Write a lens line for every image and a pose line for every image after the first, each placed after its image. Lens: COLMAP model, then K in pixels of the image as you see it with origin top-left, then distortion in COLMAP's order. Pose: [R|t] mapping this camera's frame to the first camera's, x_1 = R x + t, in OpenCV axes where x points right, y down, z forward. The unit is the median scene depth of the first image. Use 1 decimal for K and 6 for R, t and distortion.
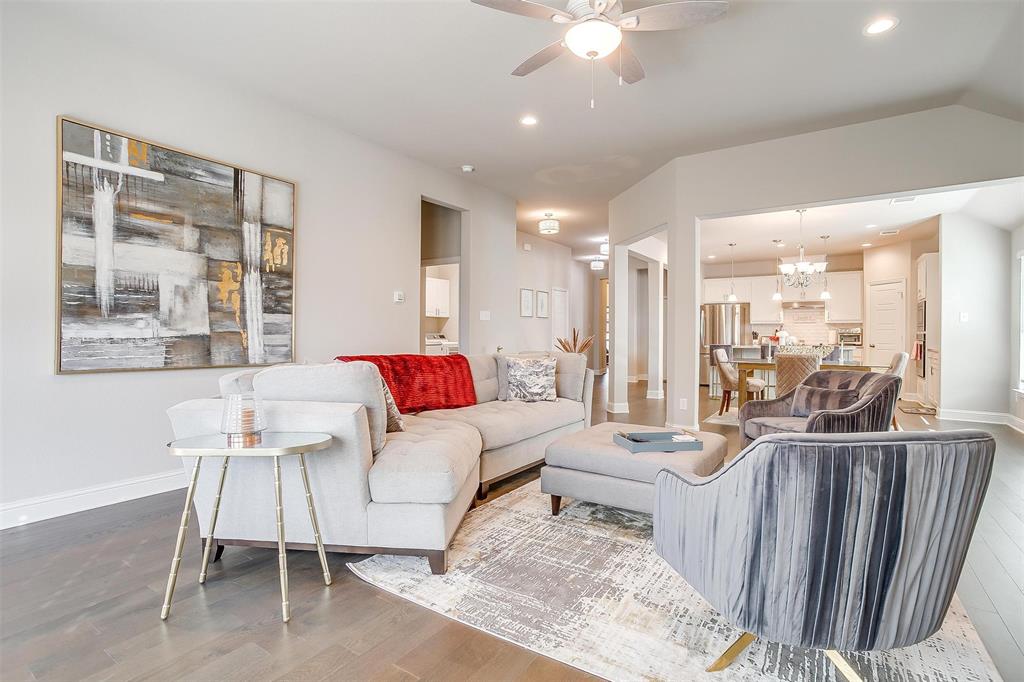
lens RADIAL K [[495.4, 0, 512.7], [0, 495.4, 336.4], [0, 0, 1]] dist [-0.058168, 0.028753]
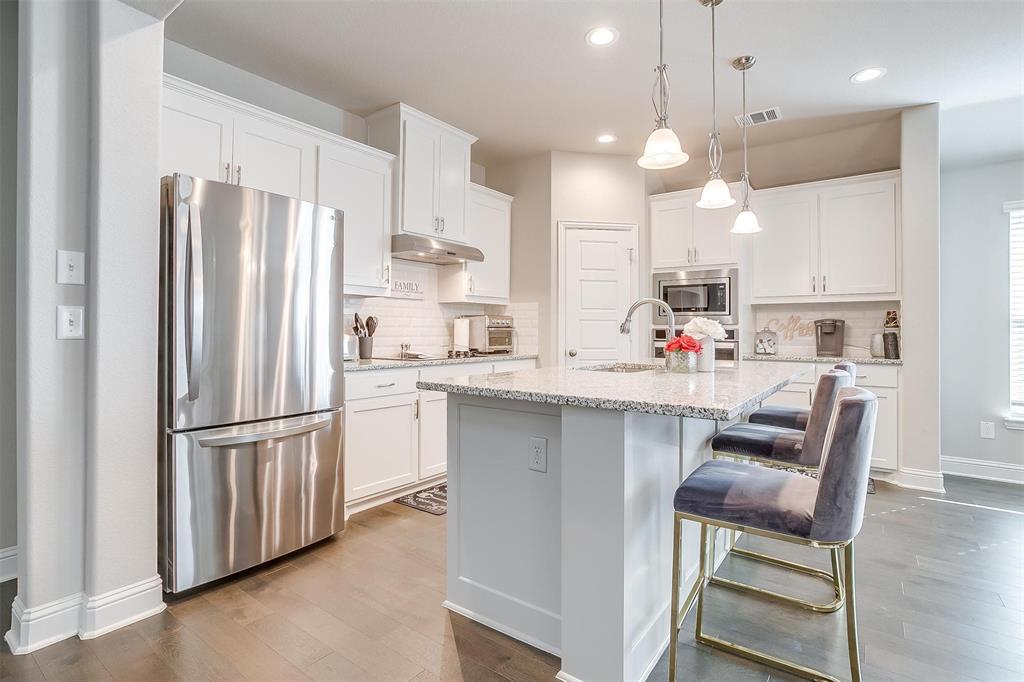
lens RADIAL K [[500.1, 0, 508.2], [0, 500.1, 328.6], [0, 0, 1]] dist [-0.061649, 0.031057]
pose [[0.049352, 0.000765, 0.998781, 0.538743], [0.000779, 0.999999, -0.000805, -0.010318], [-0.998781, 0.000818, 0.049352, 2.319573]]
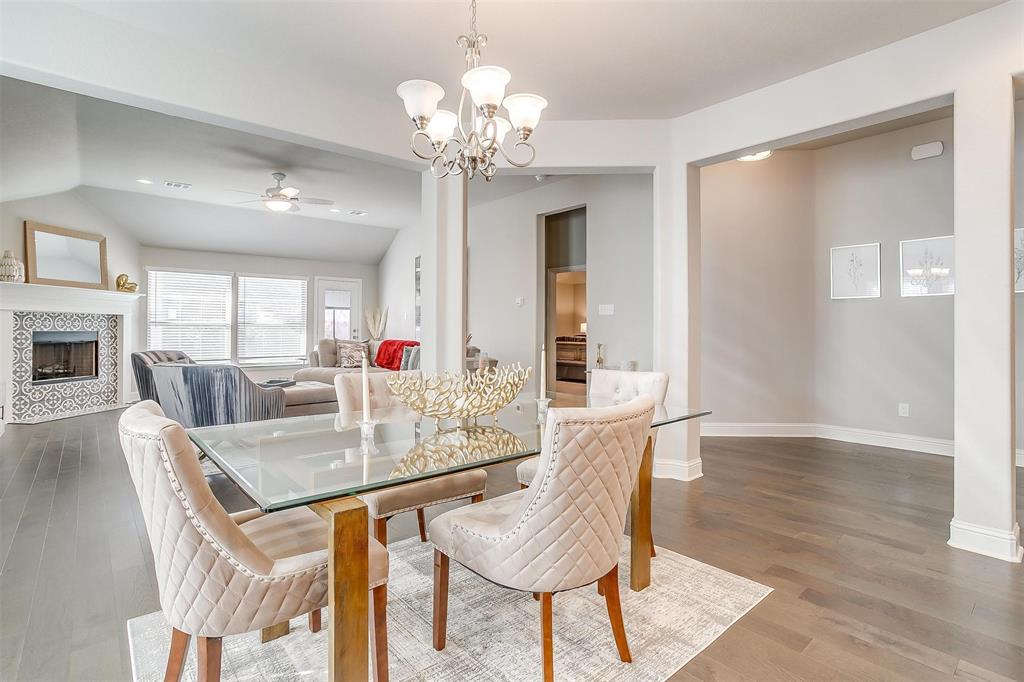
lens RADIAL K [[497.7, 0, 513.5], [0, 497.7, 324.4], [0, 0, 1]] dist [-0.054395, 0.025501]
pose [[-0.254688, -0.012641, -0.966941, 1.390168], [-0.007550, 0.999910, -0.011084, -0.006296], [0.966994, 0.004477, -0.254761, 1.736086]]
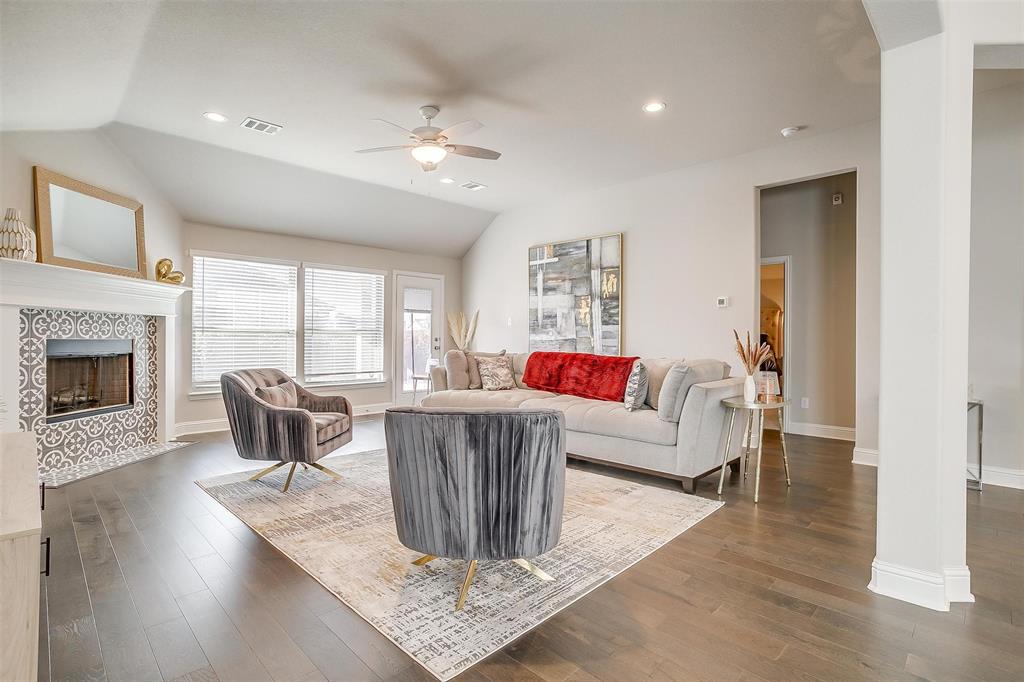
lens RADIAL K [[495.4, 0, 512.7], [0, 495.4, 336.4], [0, 0, 1]] dist [-0.058168, 0.028753]
pose [[-0.193522, -0.006798, -0.981072, 1.086568], [-0.010227, 0.999936, -0.004911, -0.000929], [0.981043, 0.009083, -0.193579, 1.018985]]
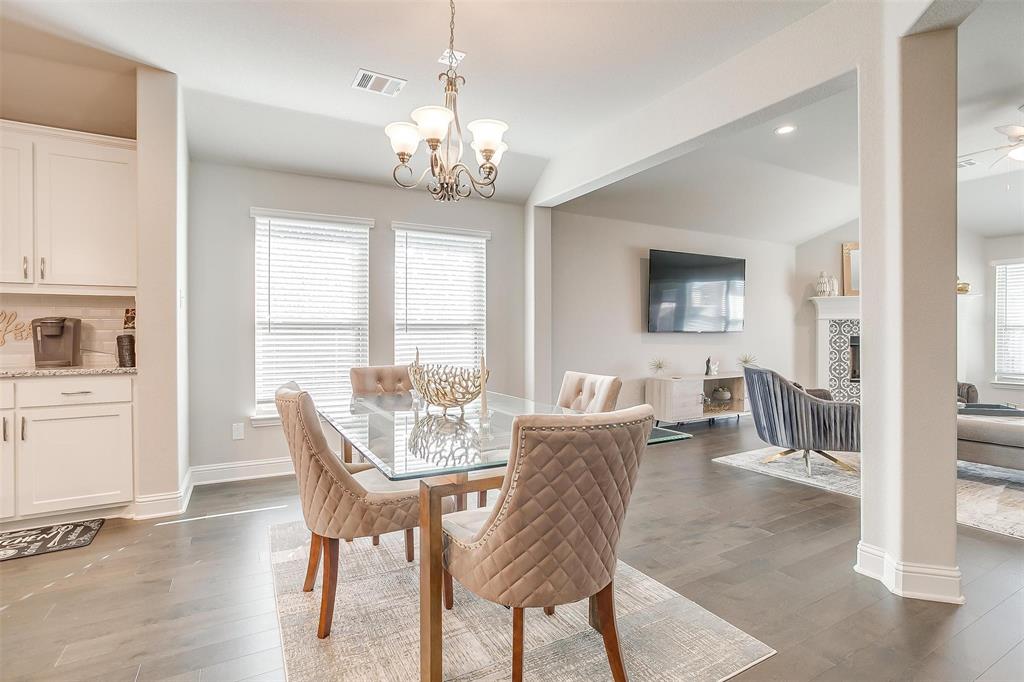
lens RADIAL K [[495.4, 0, 512.7], [0, 495.4, 336.4], [0, 0, 1]] dist [-0.058168, 0.028753]
pose [[-0.891111, -0.004816, 0.453760, 0.619695], [0.000200, 0.999939, 0.011007, -0.008531], [-0.453785, 0.009899, -0.891056, 2.040160]]
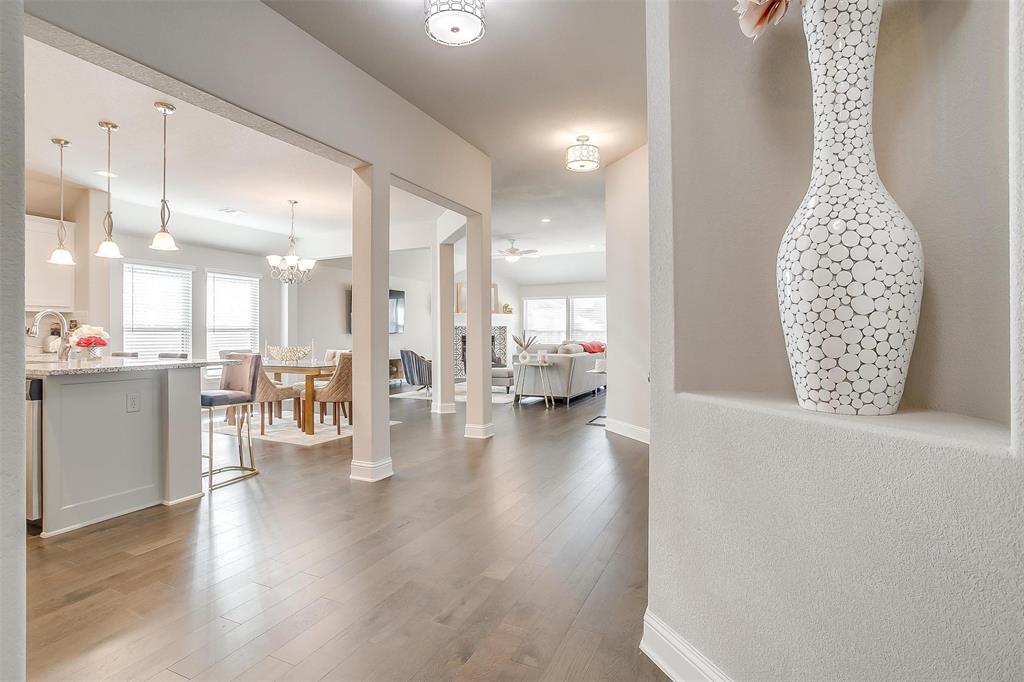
lens RADIAL K [[500.8, 0, 506.2], [0, 500.8, 333.6], [0, 0, 1]] dist [-0.053268, 0.031305]
pose [[-0.989487, -0.001220, -0.144620, 0.508253], [-0.001613, 0.999995, 0.002600, -0.011601], [0.144616, 0.002806, -0.989484, 3.163569]]
